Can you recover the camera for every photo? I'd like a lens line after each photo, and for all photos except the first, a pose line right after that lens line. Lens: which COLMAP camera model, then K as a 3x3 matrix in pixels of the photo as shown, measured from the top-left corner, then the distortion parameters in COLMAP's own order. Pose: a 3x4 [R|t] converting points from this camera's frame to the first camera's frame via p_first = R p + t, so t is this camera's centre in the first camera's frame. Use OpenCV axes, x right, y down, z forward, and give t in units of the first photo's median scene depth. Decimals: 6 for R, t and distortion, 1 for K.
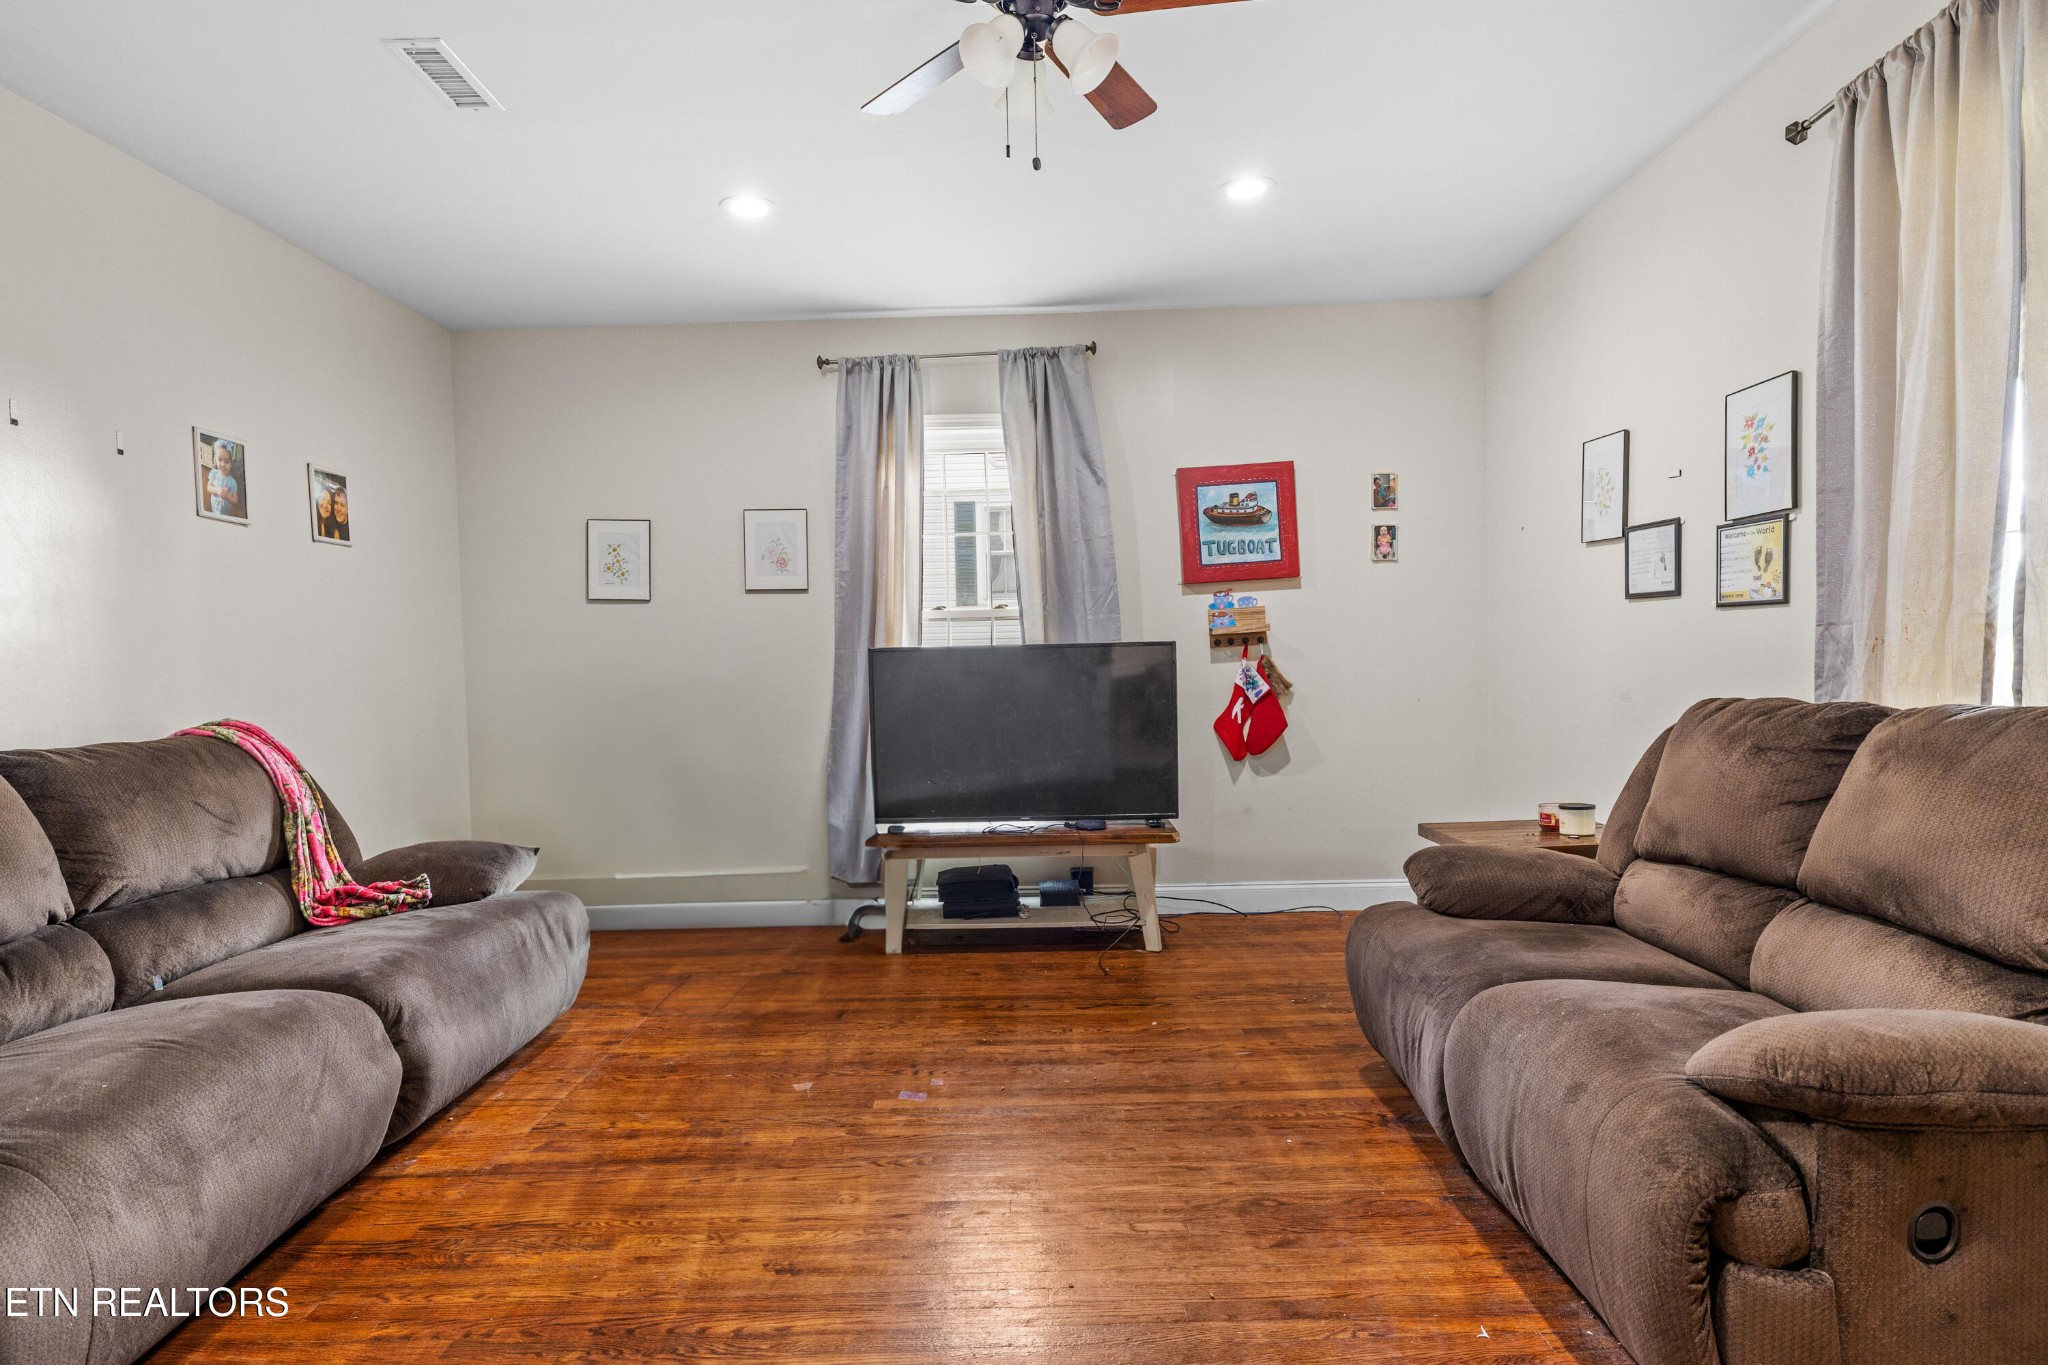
lens RADIAL K [[1115.0, 0, 999.4], [0, 1115.0, 732.9], [0, 0, 1]] dist [-0.000986, -0.000745]
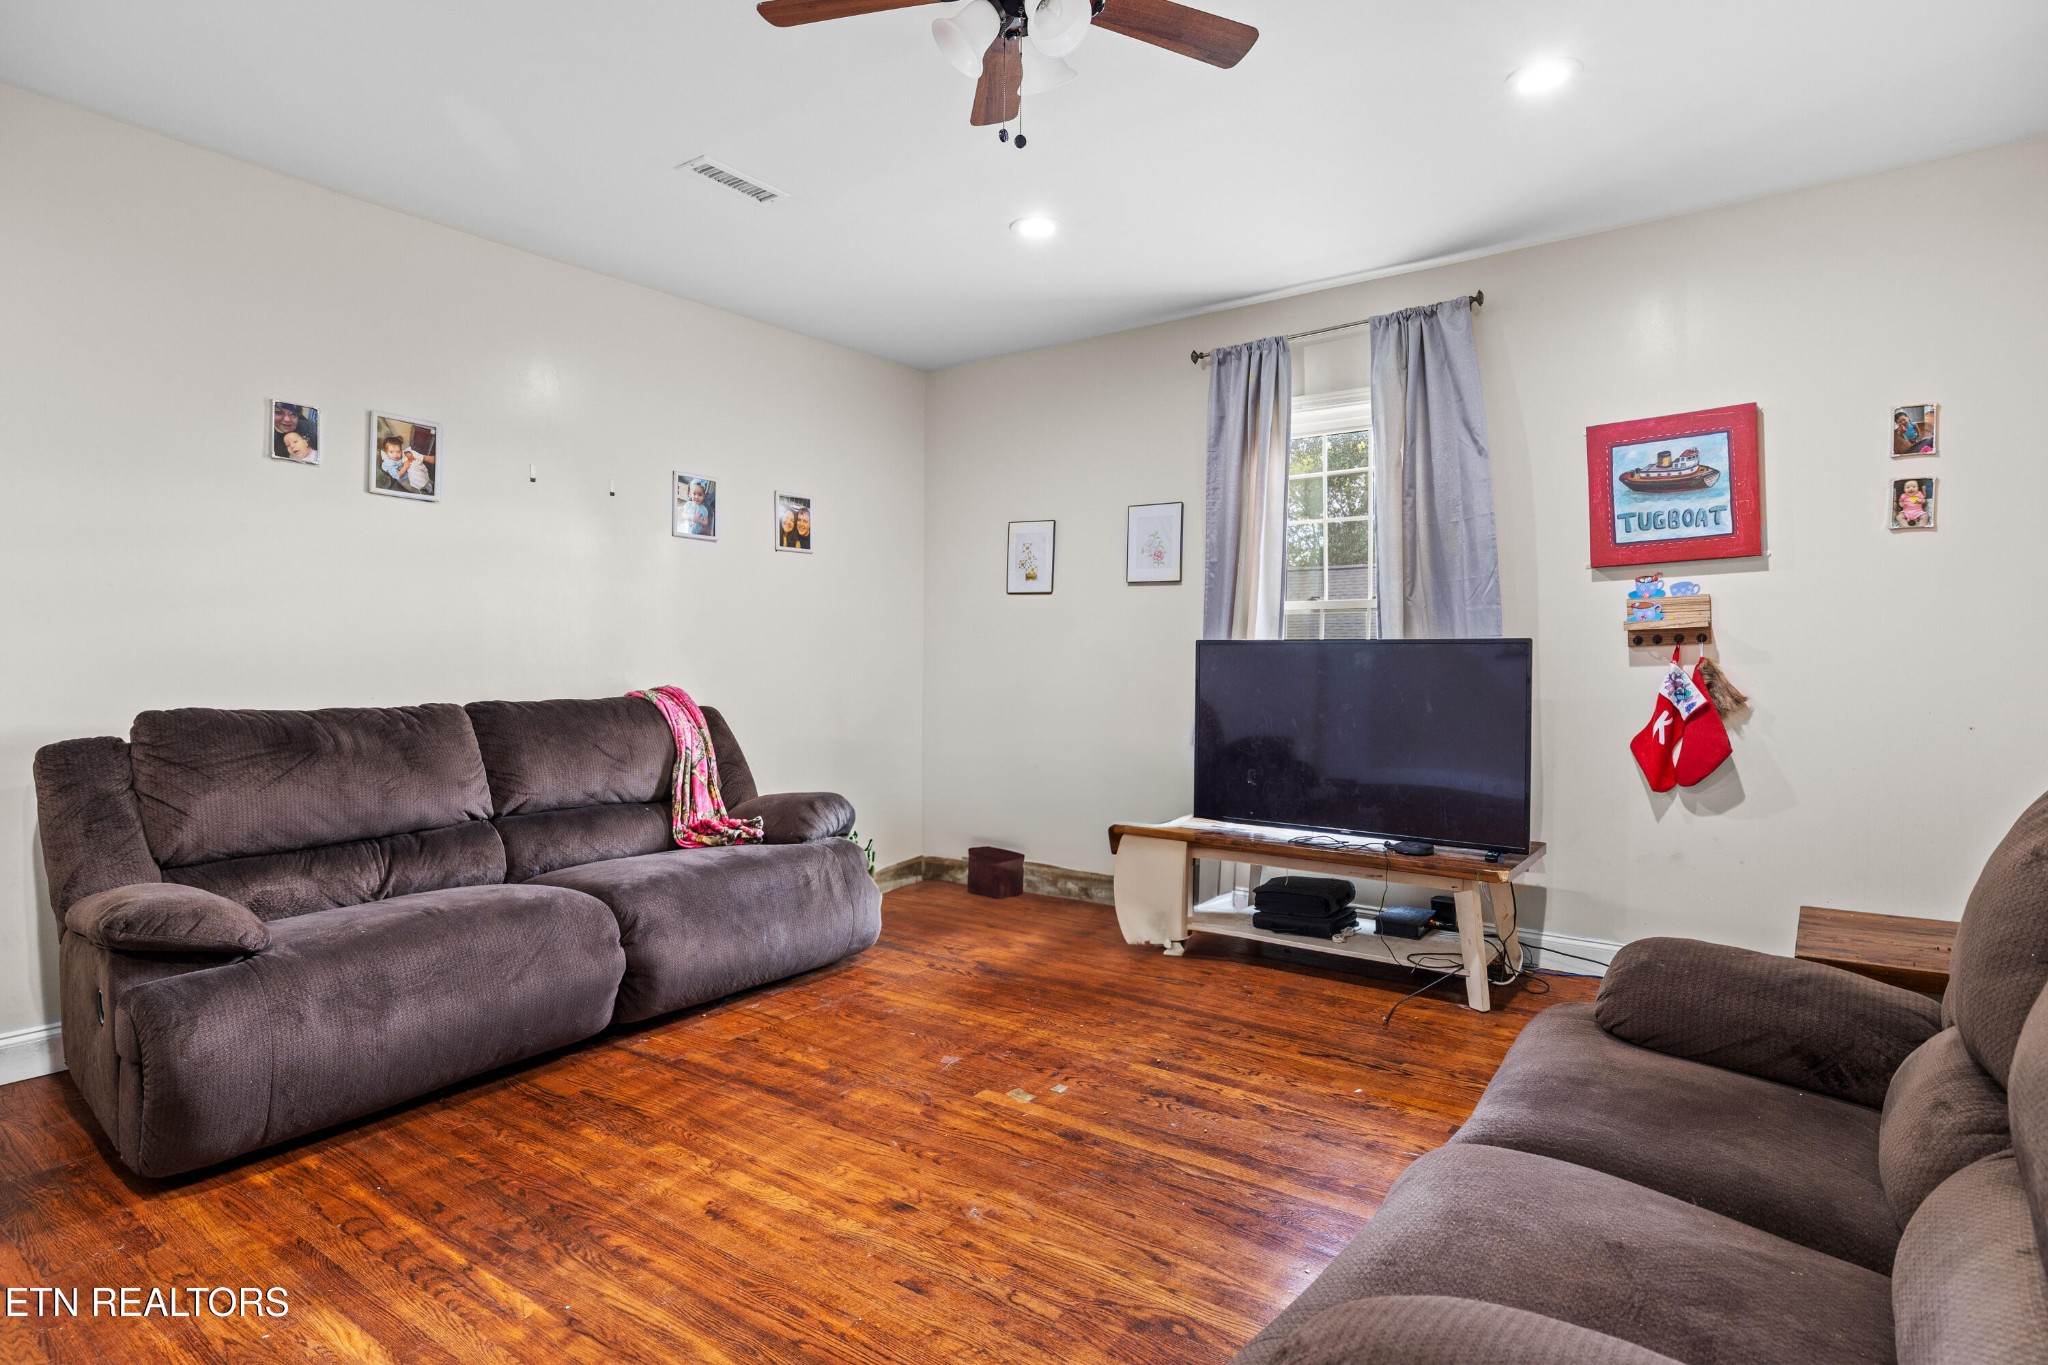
lens RADIAL K [[1066.2, 0, 1024.0], [0, 1066.2, 682.5], [0, 0, 1]] dist [-0.000555, 0.000300]
pose [[0.817407, 0.040400, -0.574642, 0.304629], [-0.056808, 0.998329, -0.010619, -0.020221], [0.573253, 0.041324, 0.818336, 0.143483]]
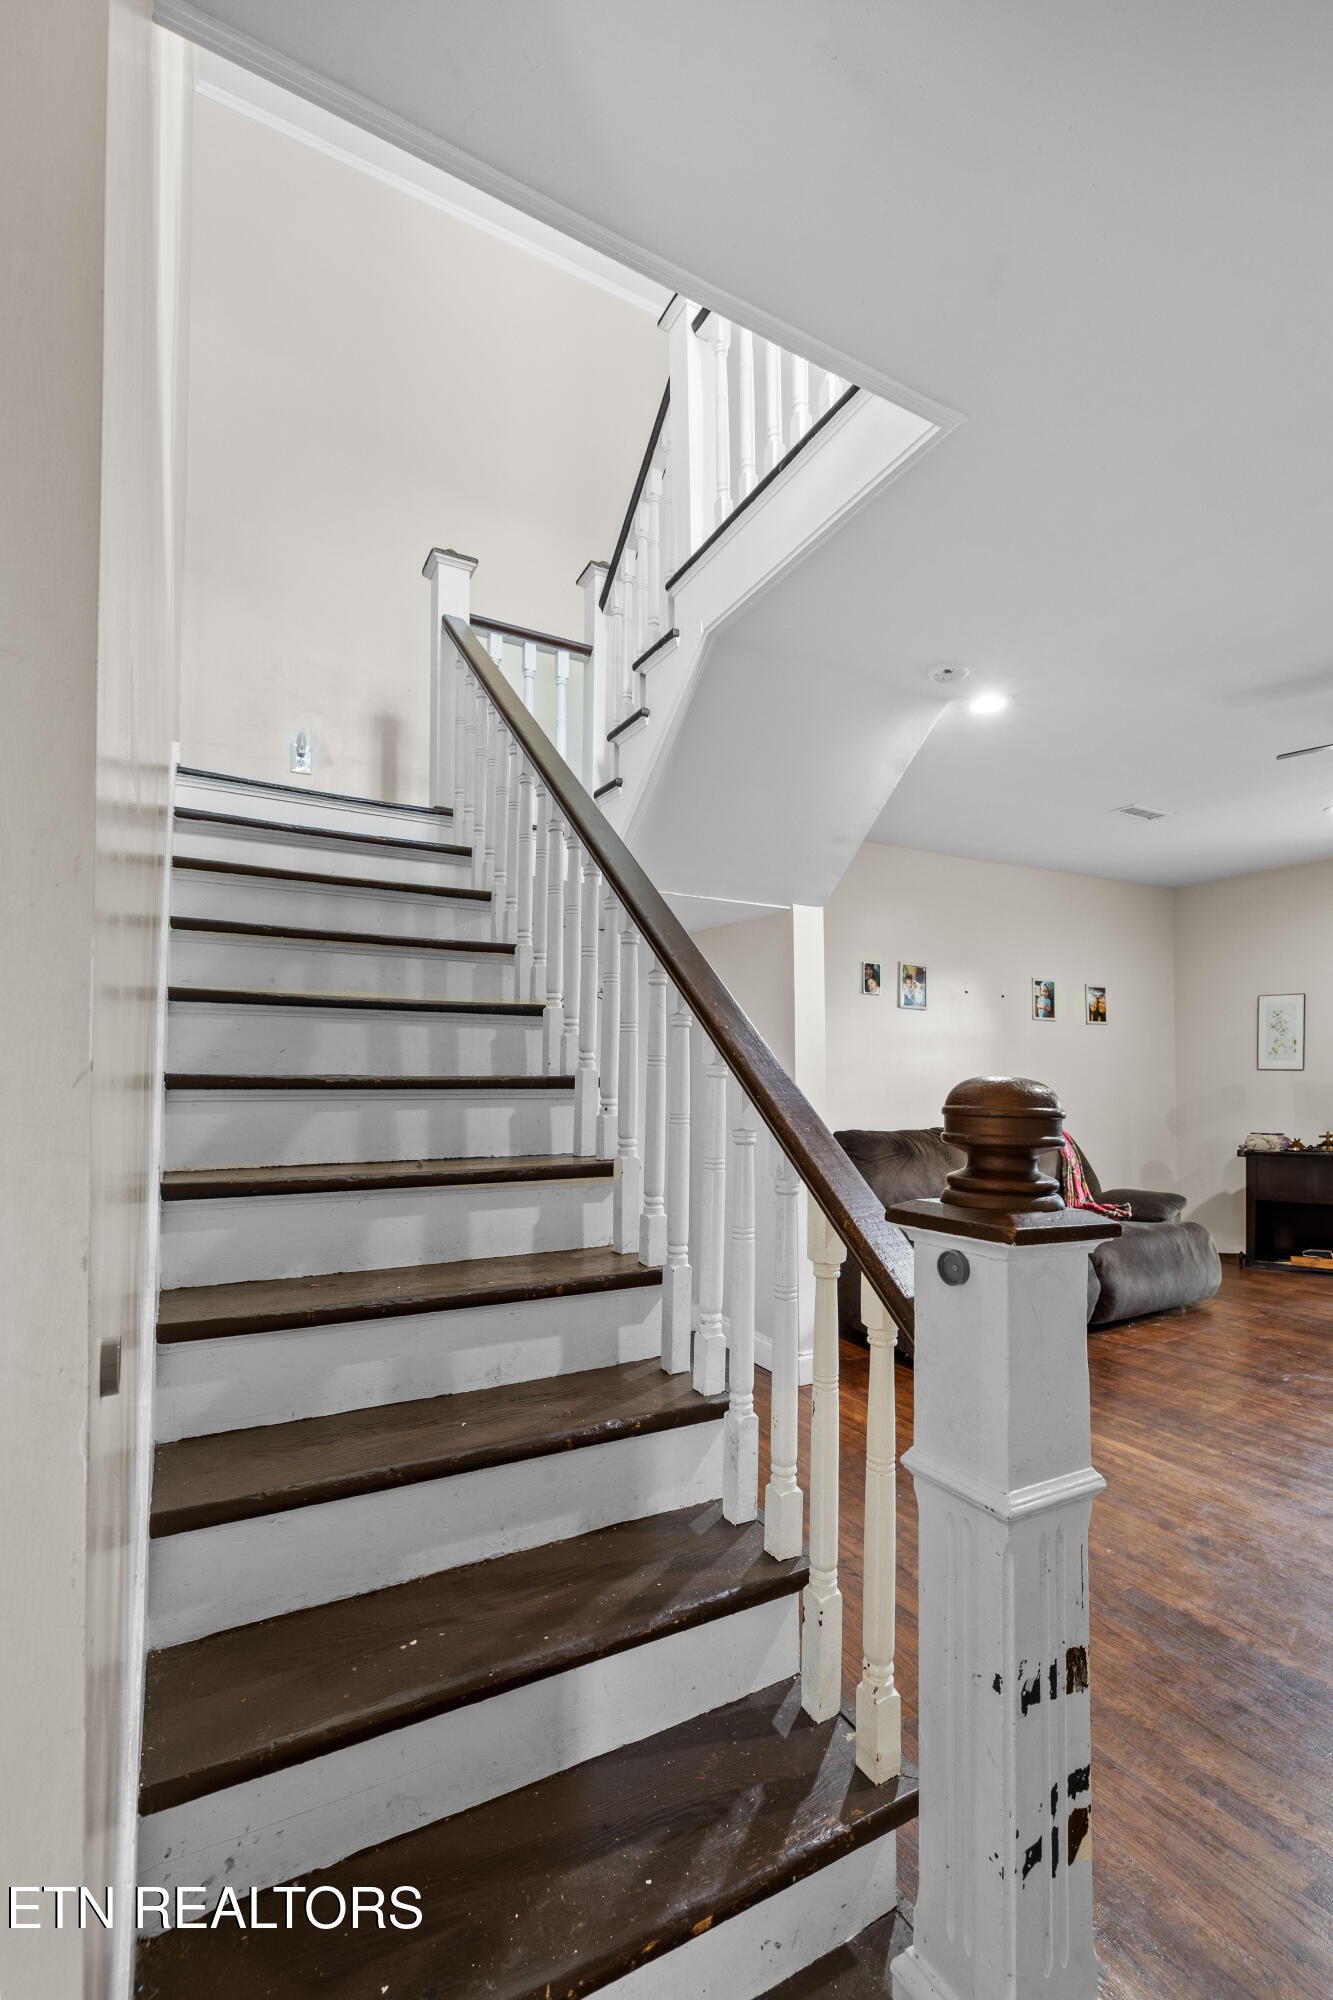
lens RADIAL K [[862.3, 0, 669.3], [0, 862.3, 1046.3], [0, 0, 1]] dist [-0.000836, -0.000029]
pose [[0.507201, -0.009705, -0.861773, 0.273571], [-0.059062, 0.997194, -0.045991, -0.020488], [0.859802, 0.074225, 0.505205, -0.335151]]
